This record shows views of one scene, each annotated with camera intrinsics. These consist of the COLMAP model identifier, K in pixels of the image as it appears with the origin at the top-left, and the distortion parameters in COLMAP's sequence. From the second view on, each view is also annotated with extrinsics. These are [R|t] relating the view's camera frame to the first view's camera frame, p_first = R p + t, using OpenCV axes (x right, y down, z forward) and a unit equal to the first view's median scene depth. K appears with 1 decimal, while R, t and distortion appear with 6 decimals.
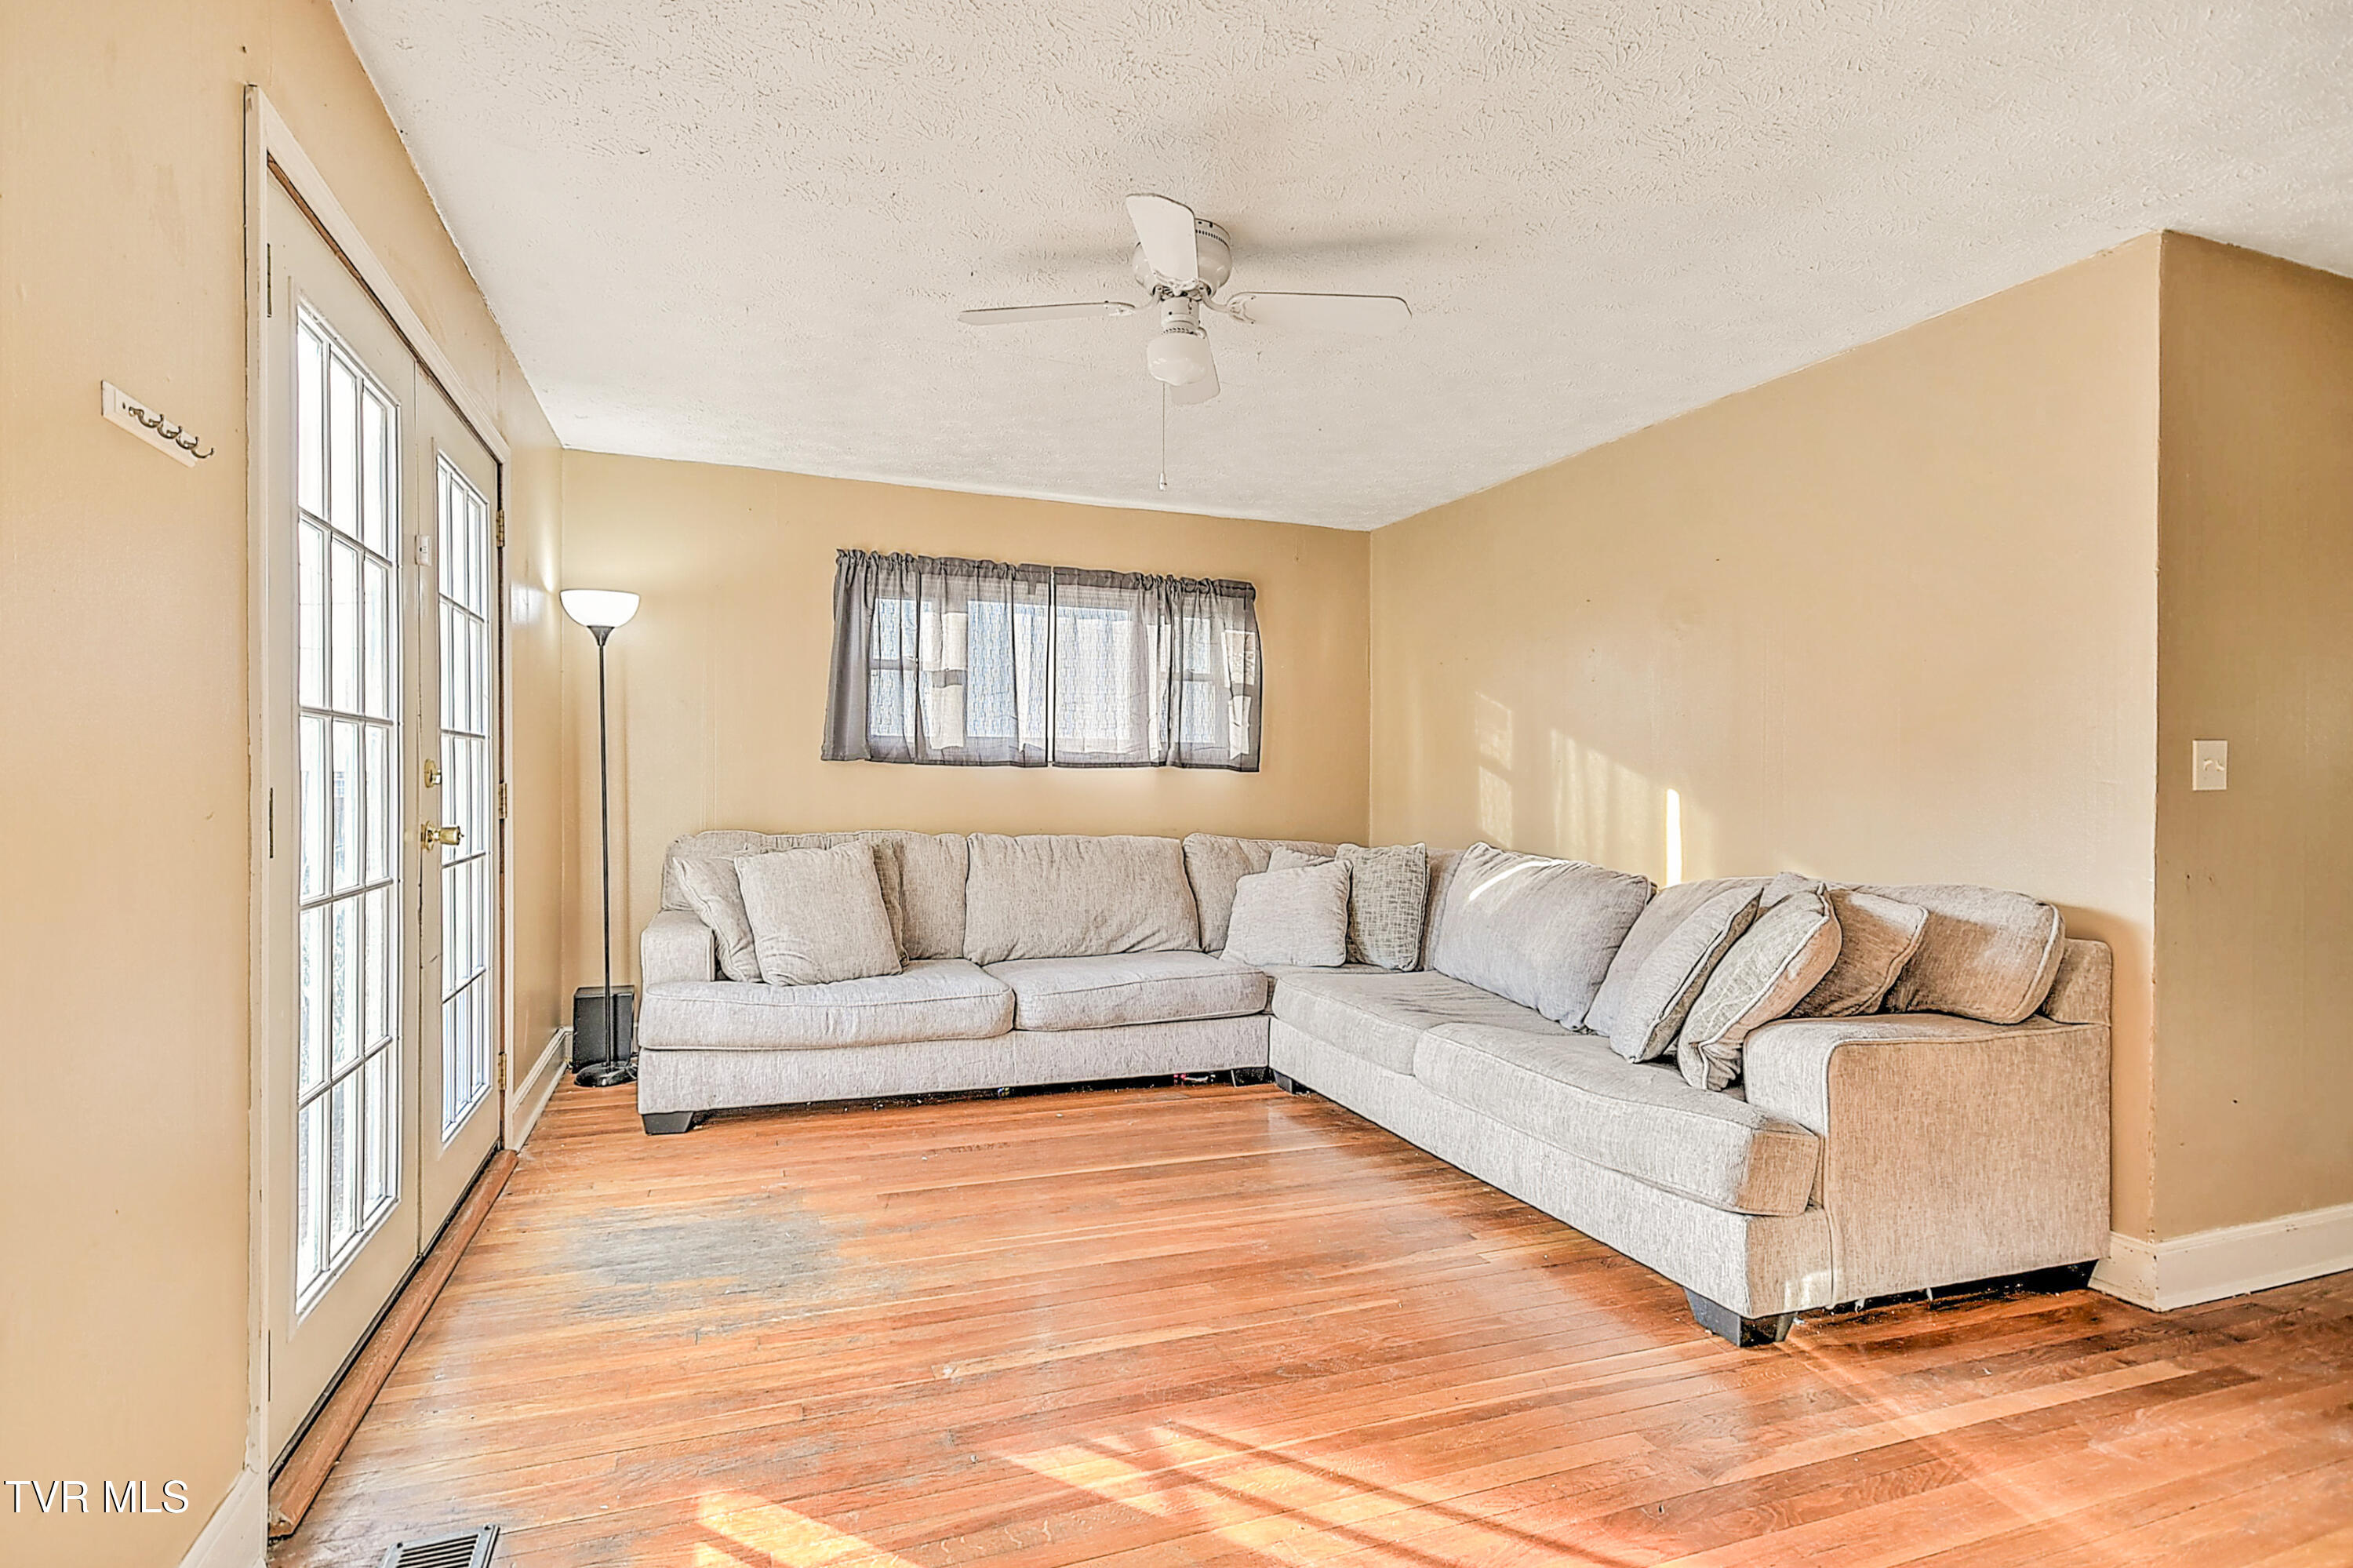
lens RADIAL K [[1133.7, 0, 1175.7], [0, 1133.7, 780.8], [0, 0, 1]] dist [0.011141, -0.000092]
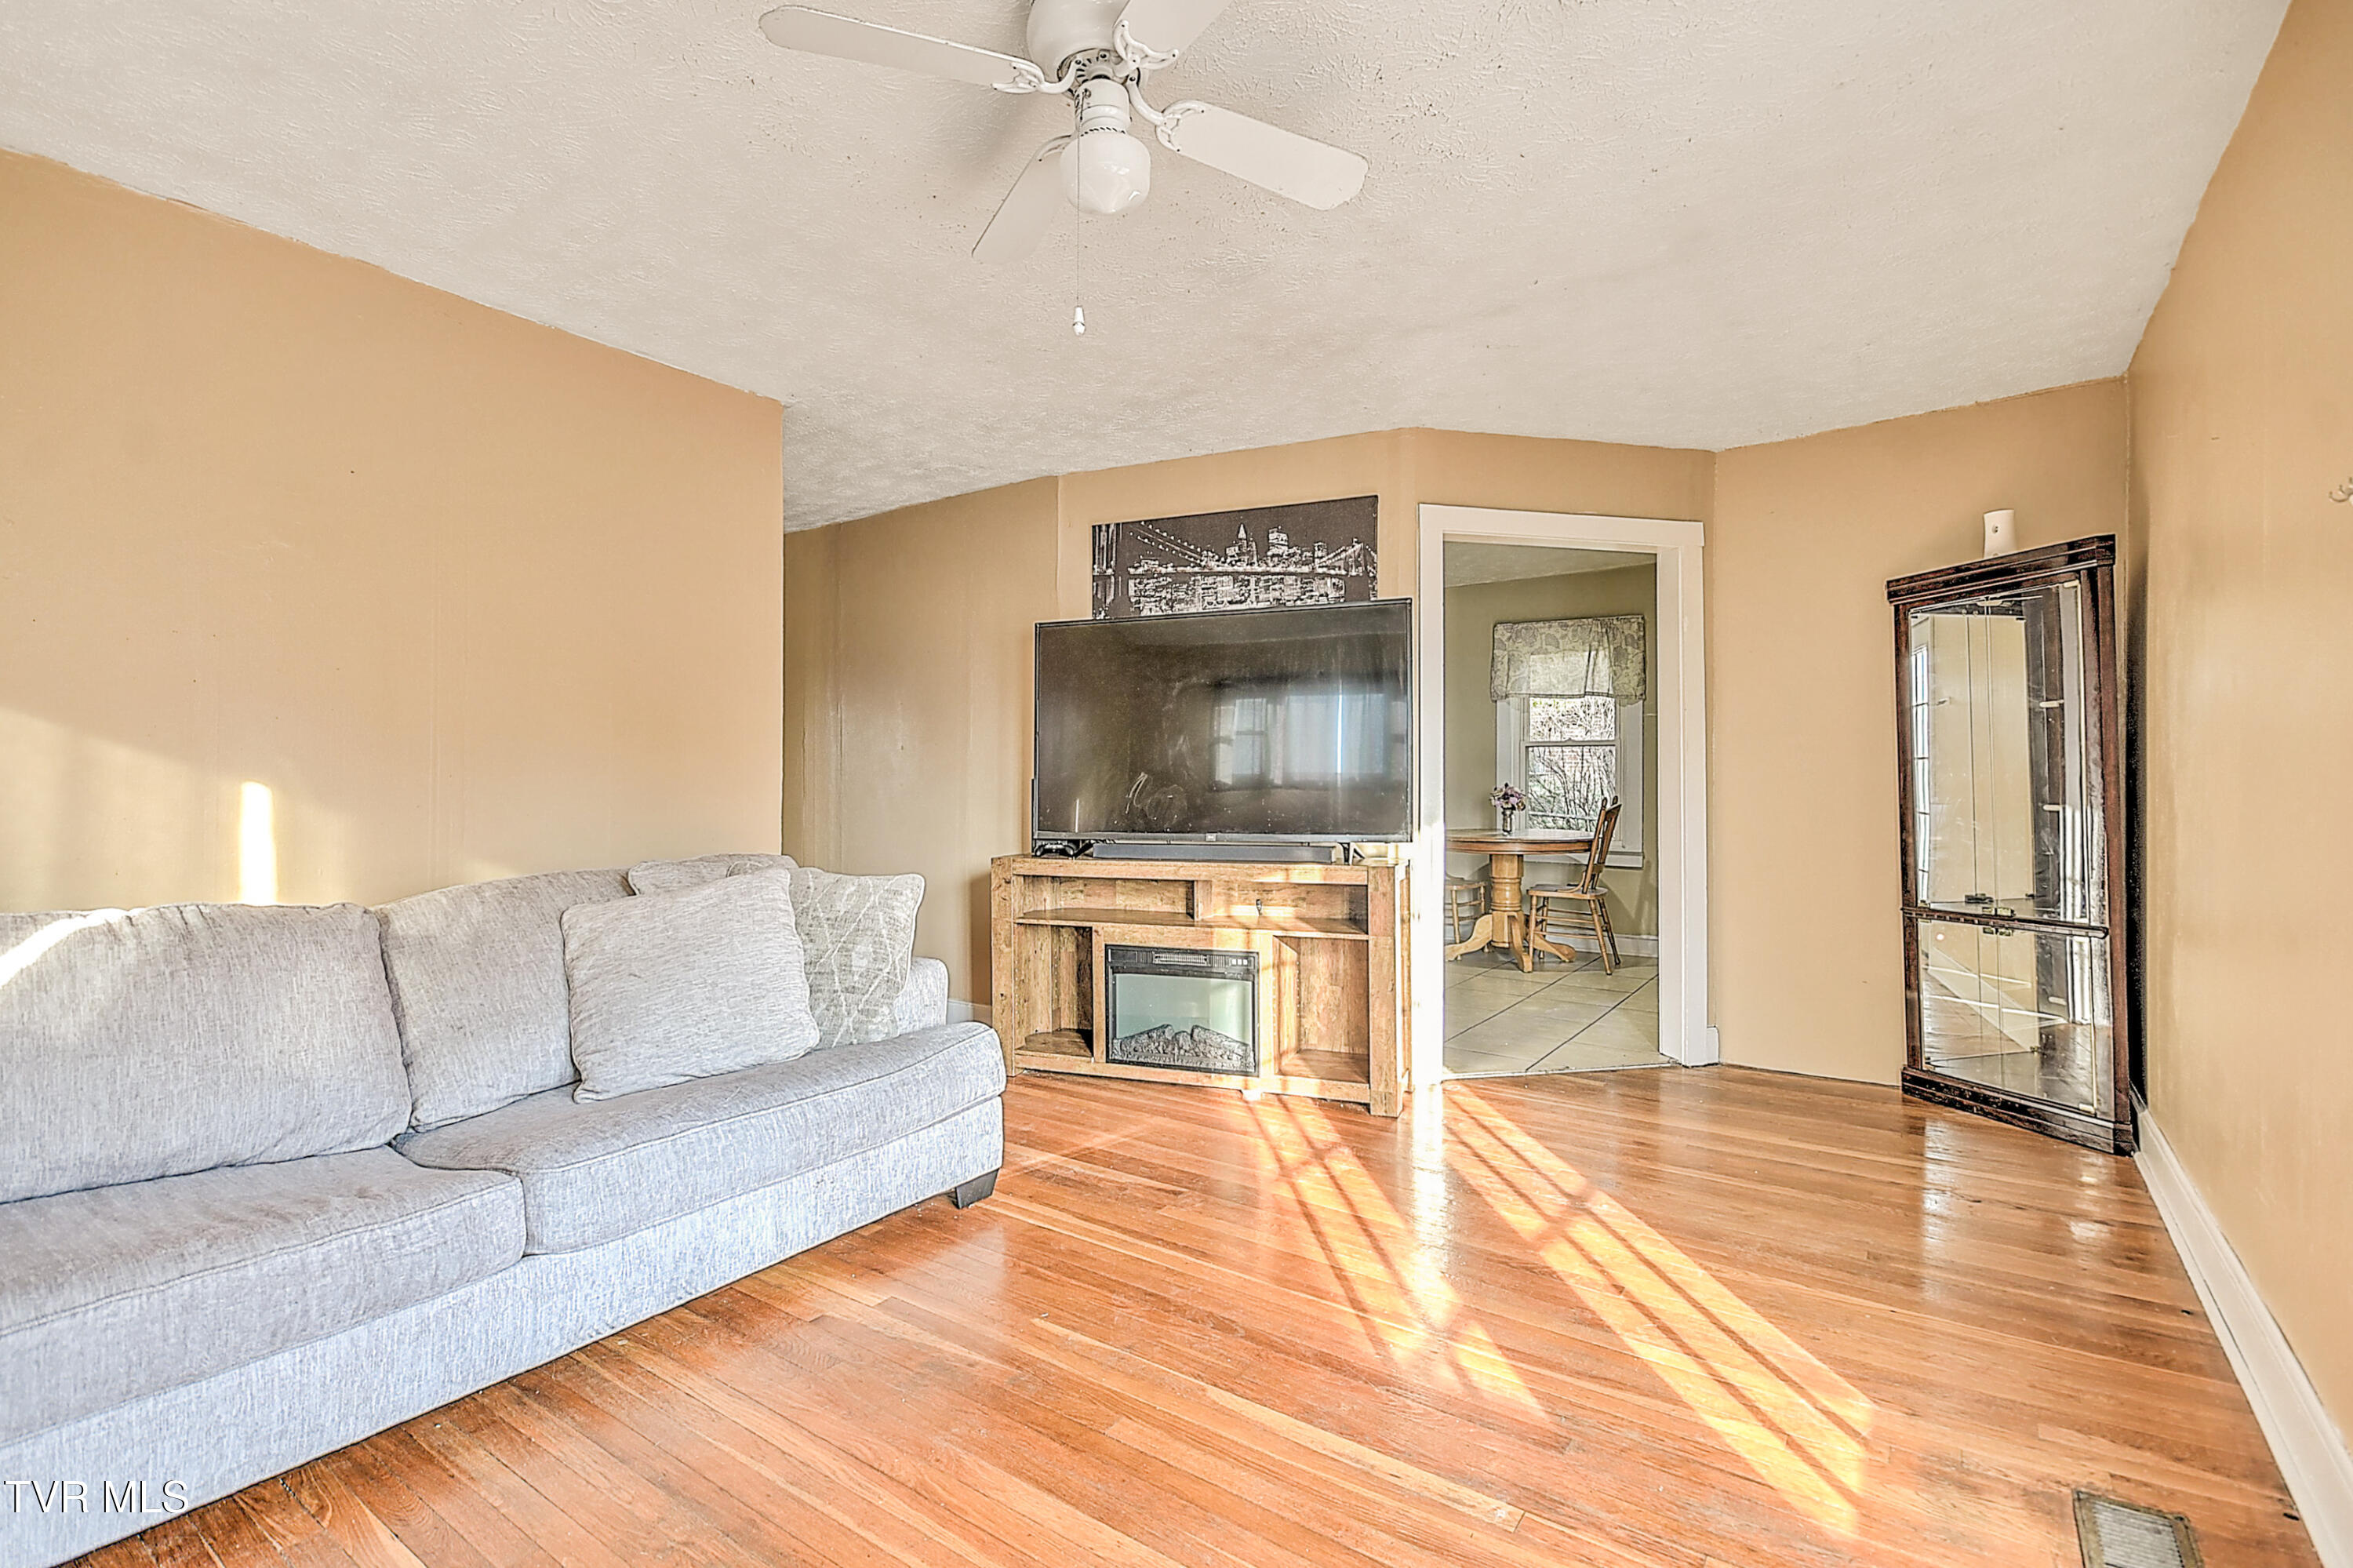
lens RADIAL K [[1050.7, 0, 1162.8], [0, 1050.7, 779.2], [0, 0, 1]] dist [0.008875, -0.000365]
pose [[-0.534801, -0.006058, 0.844956, -0.416630], [-0.002140, 0.999981, 0.005815, 0.002180], [-0.844975, 0.001302, -0.534804, 0.958078]]
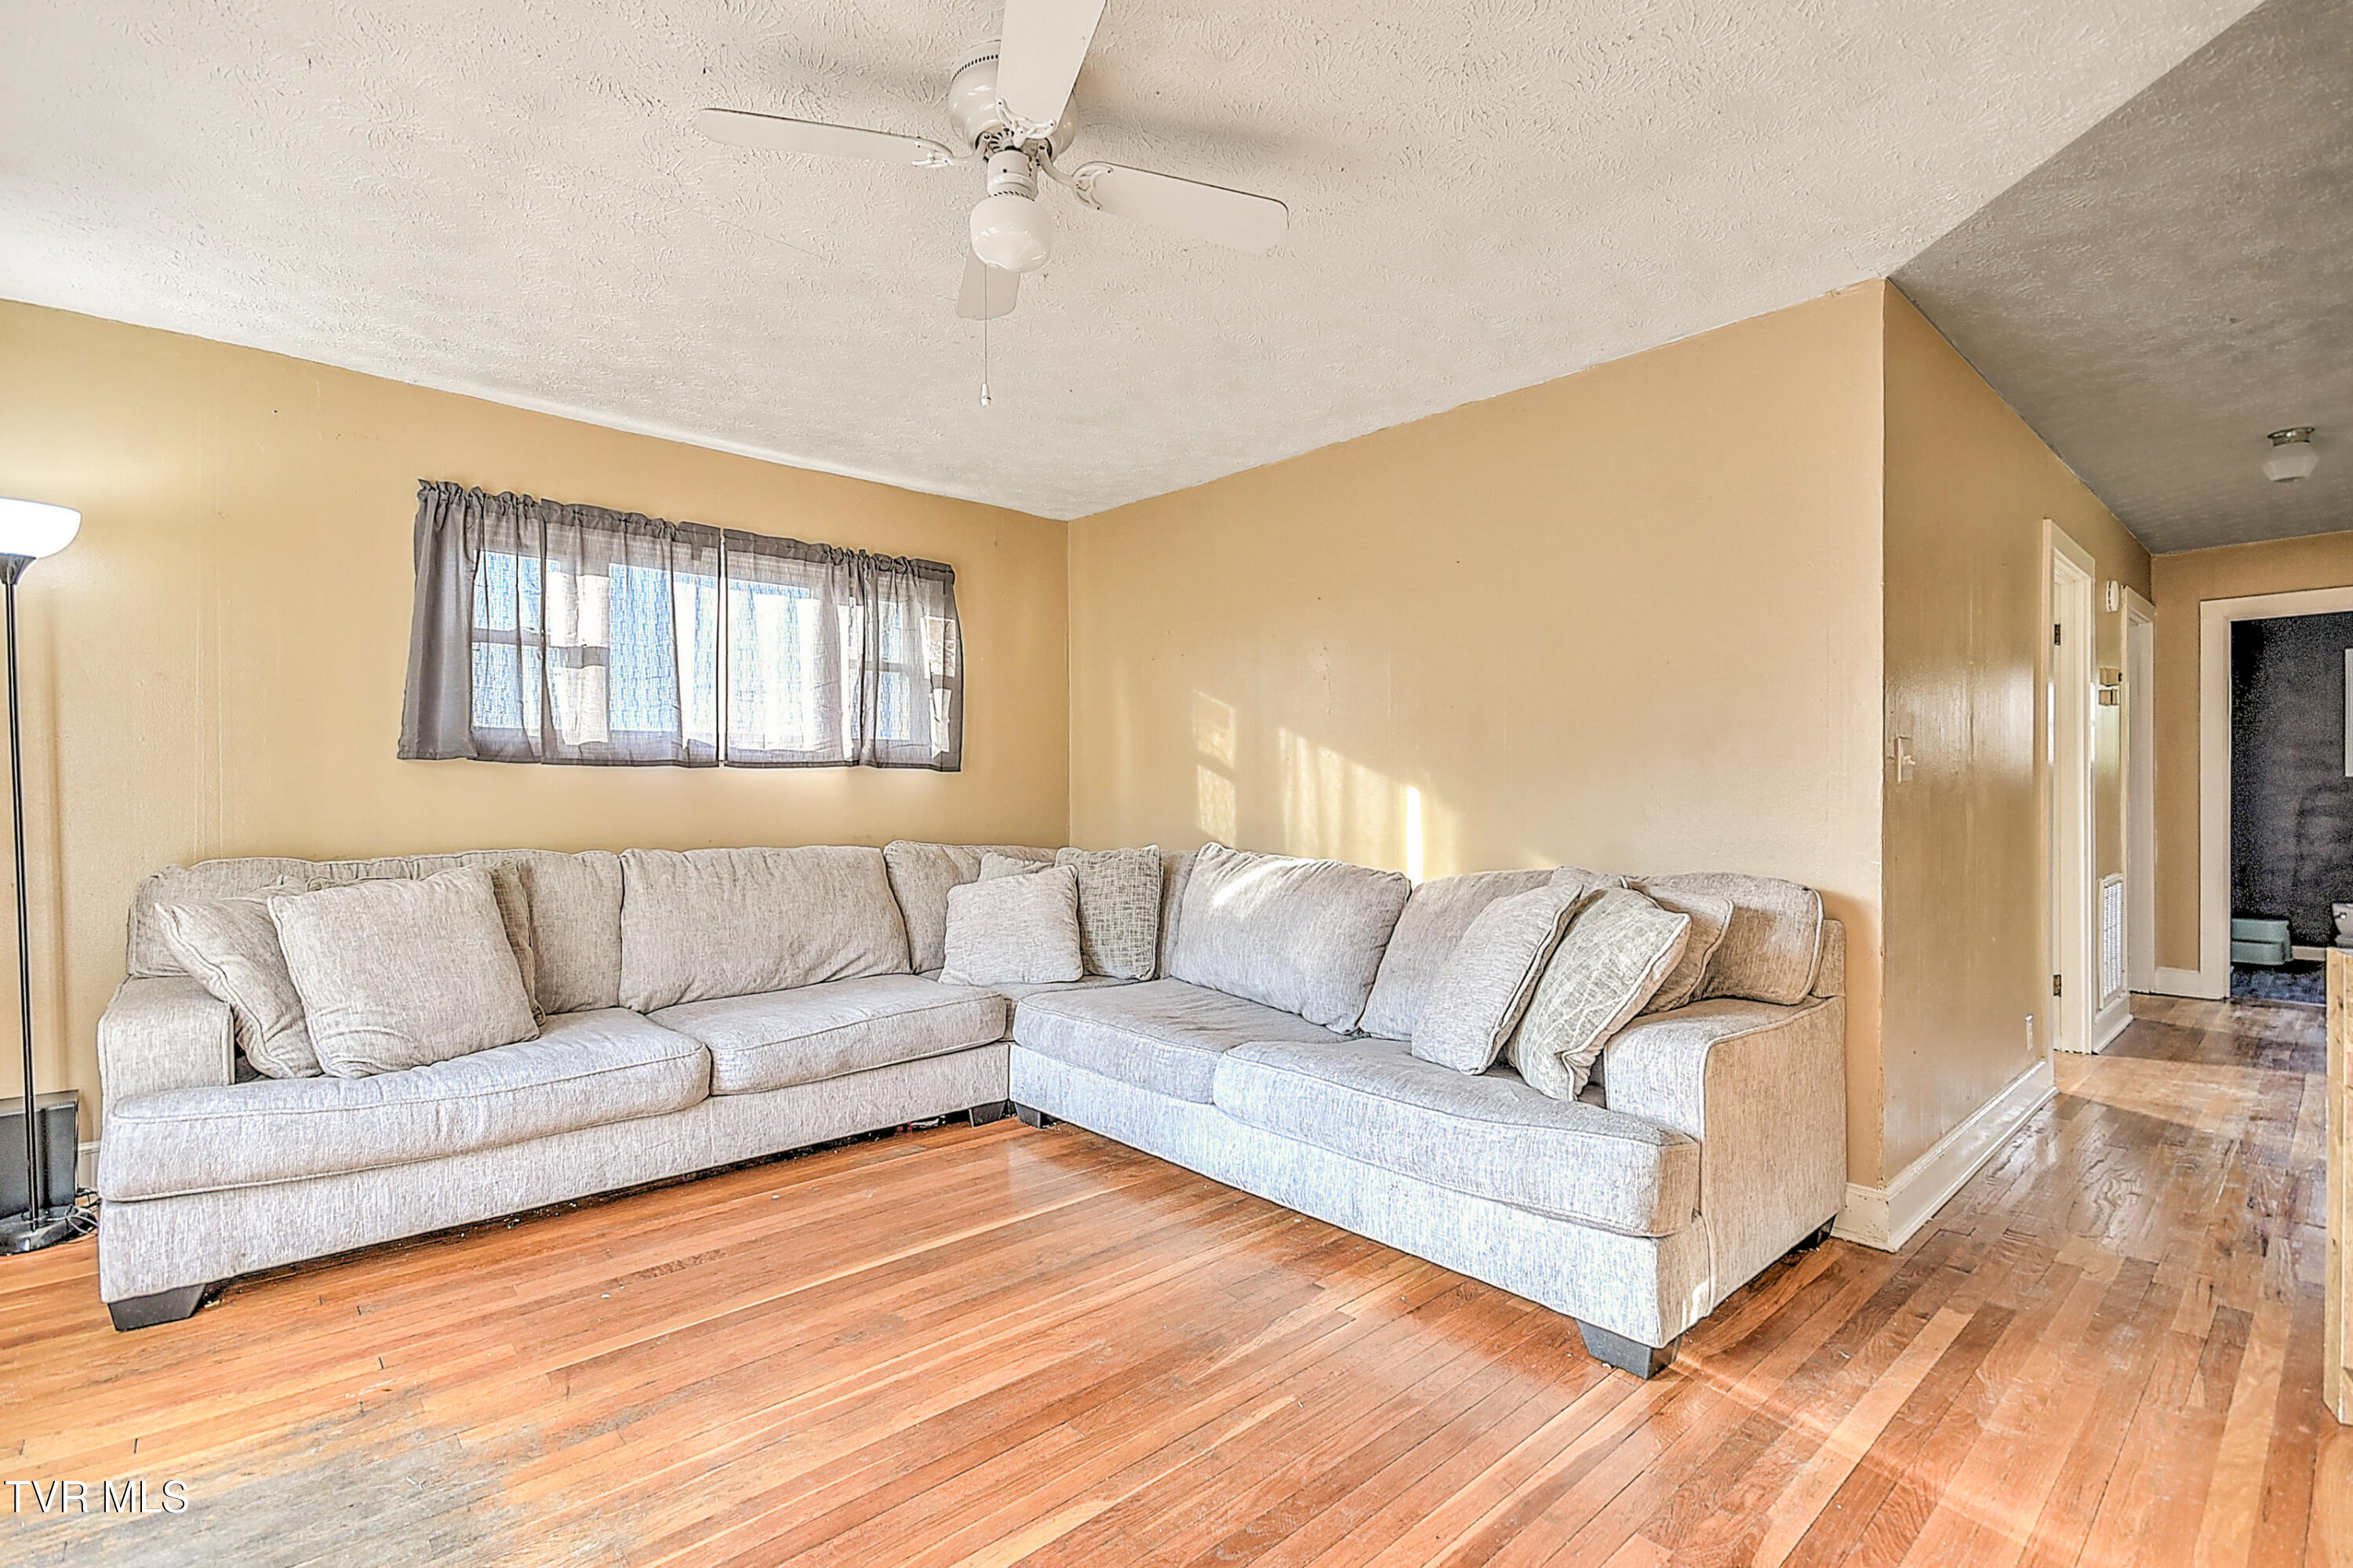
lens RADIAL K [[1051.7, 0, 1167.5], [0, 1051.7, 785.8], [0, 0, 1]] dist [0.016036, -0.004701]
pose [[0.933081, -0.010399, 0.359515, -0.116832], [0.008674, 0.999942, 0.006410, -0.000790], [-0.359561, -0.002863, 0.933117, 0.212423]]
